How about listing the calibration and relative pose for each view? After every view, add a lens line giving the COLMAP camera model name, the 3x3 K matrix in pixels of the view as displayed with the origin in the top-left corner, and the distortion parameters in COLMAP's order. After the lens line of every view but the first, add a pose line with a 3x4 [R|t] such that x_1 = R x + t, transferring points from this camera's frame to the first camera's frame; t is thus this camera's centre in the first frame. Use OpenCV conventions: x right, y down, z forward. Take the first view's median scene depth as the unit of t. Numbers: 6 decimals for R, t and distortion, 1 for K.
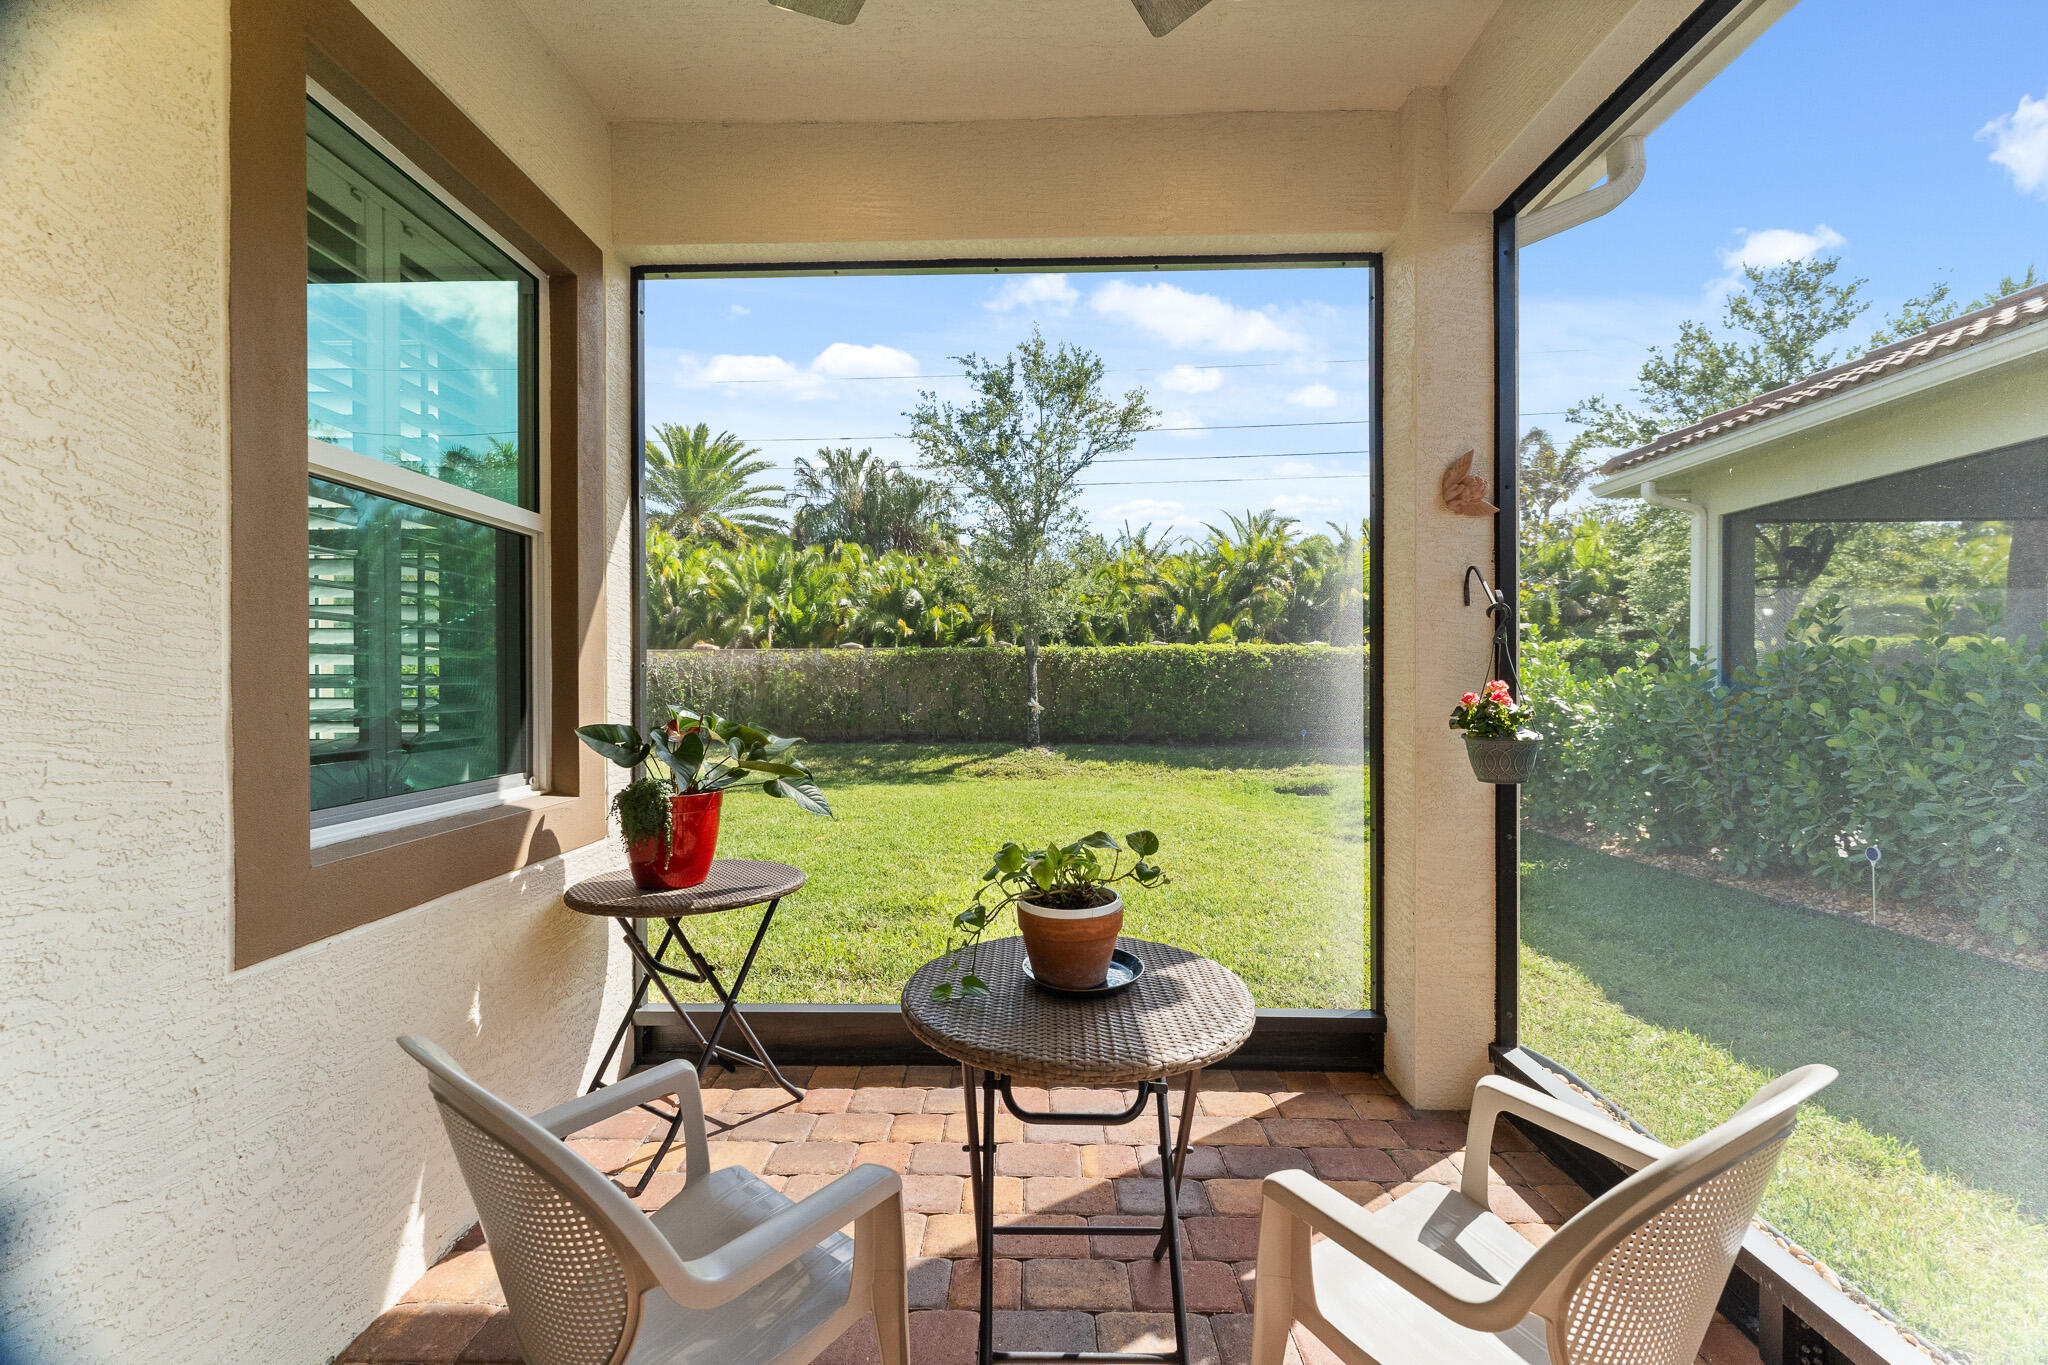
lens RADIAL K [[815.8, 0, 1015.4], [0, 815.8, 679.3], [0, 0, 1]] dist [0.000074, -0.000068]
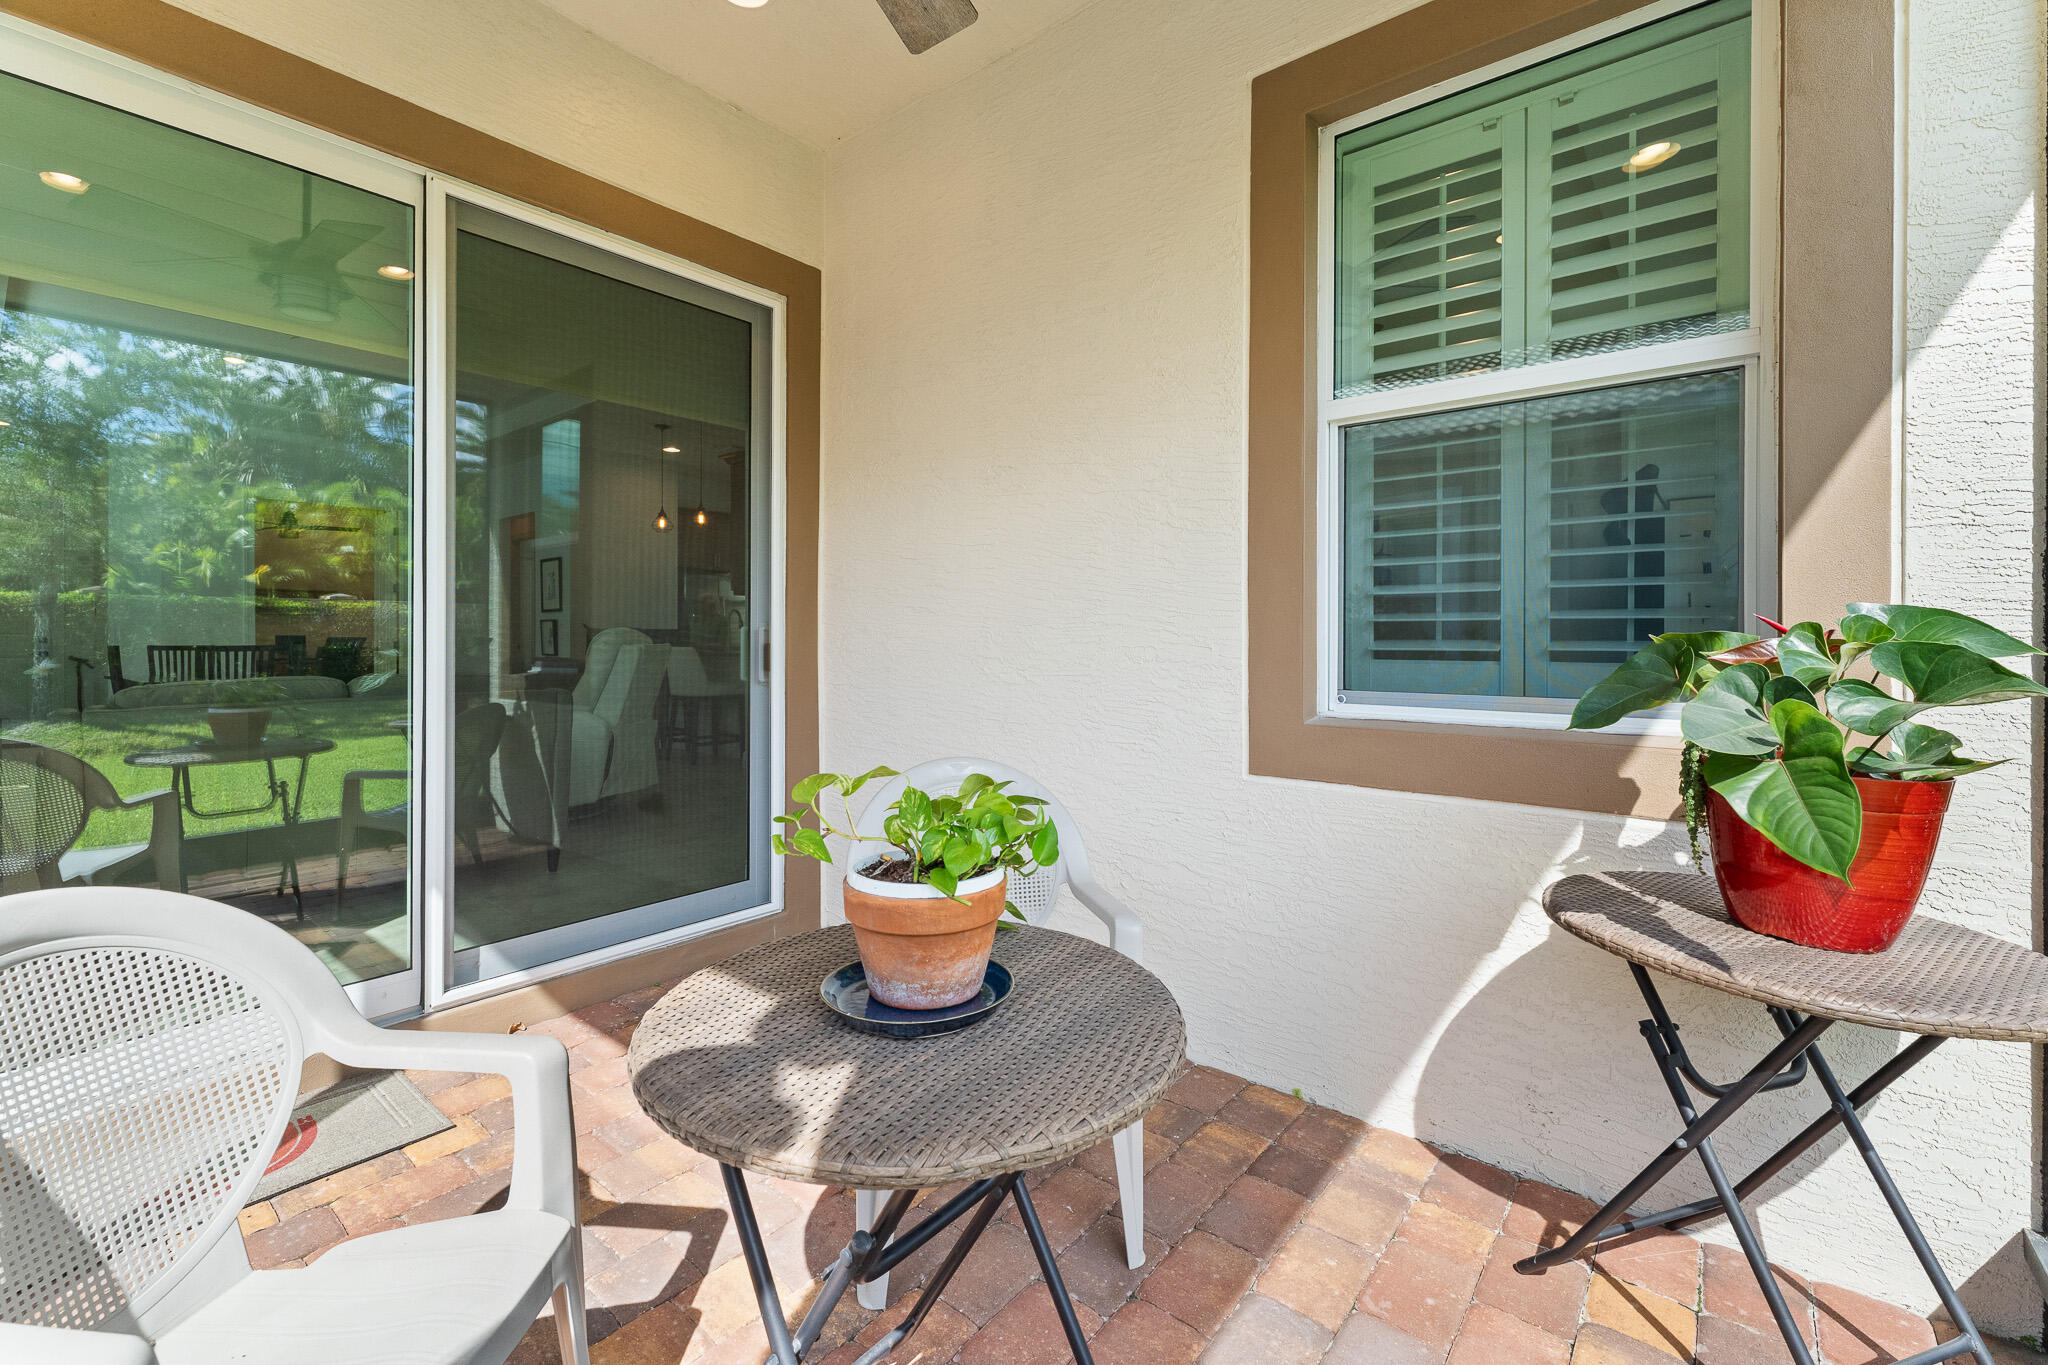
lens RADIAL K [[819.7, 0, 921.8], [0, 819.7, 650.2], [0, 0, 1]] dist [0.000177, 0.000003]
pose [[-0.628026, 0.000722, -0.778192, 0.065128], [-0.004078, 0.999983, 0.004219, 0.011429], [0.778181, 0.005823, -0.628013, 0.147958]]
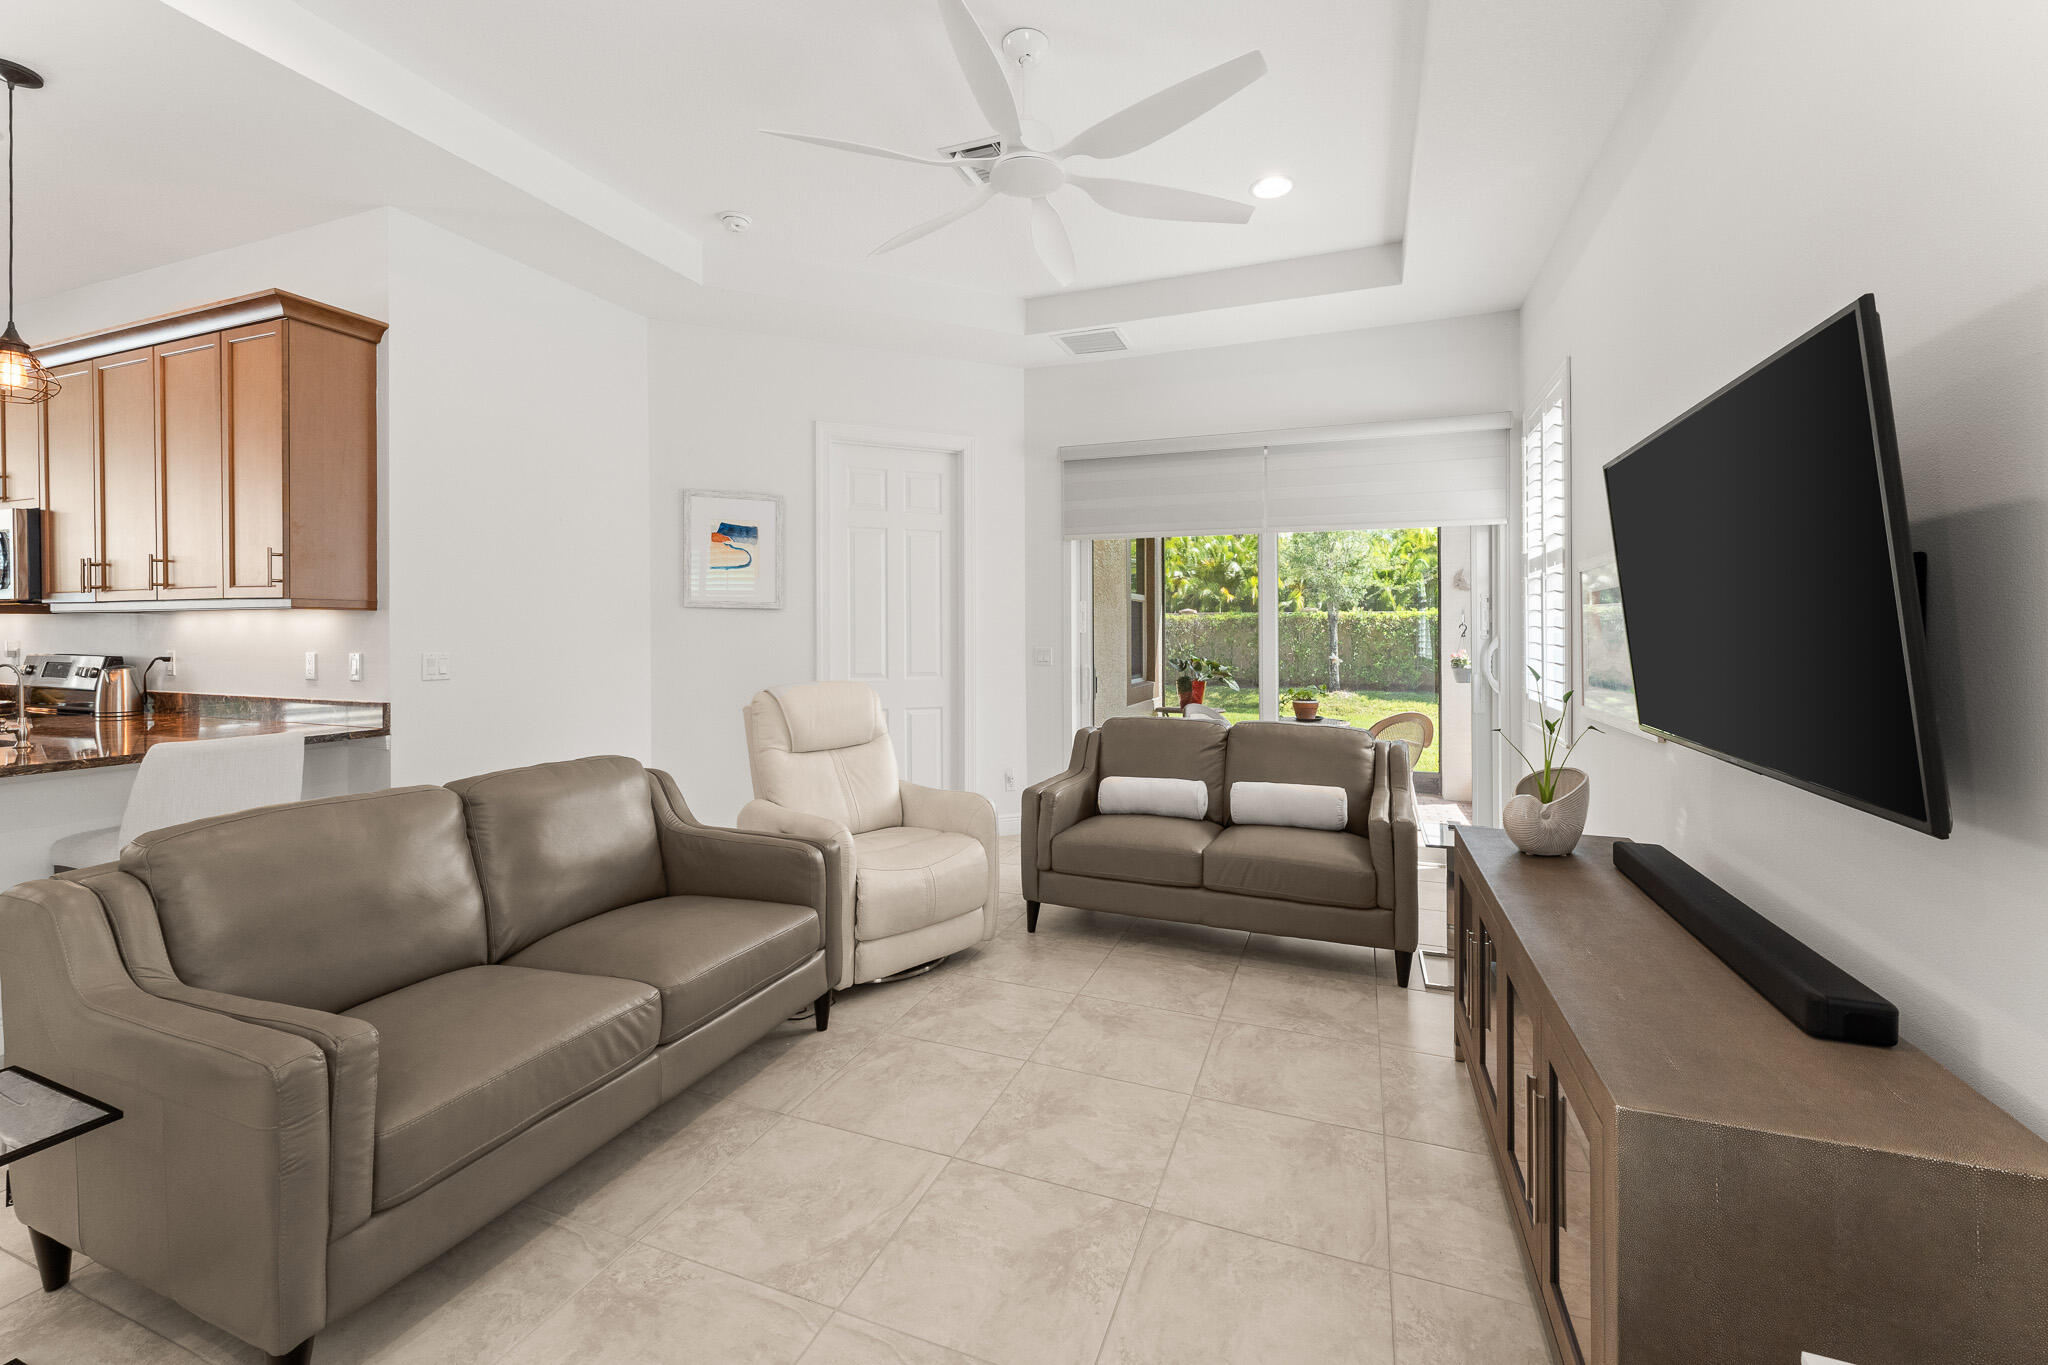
lens RADIAL K [[845.7, 0, 1033.0], [0, 845.7, 631.6], [0, 0, 1]] dist [-0.000333, 0.000071]
pose [[0.942385, 0.003128, -0.334516, 0.019628], [-0.003000, 0.999995, 0.000899, -0.009889], [0.334517, 0.000156, 0.942390, -0.384848]]
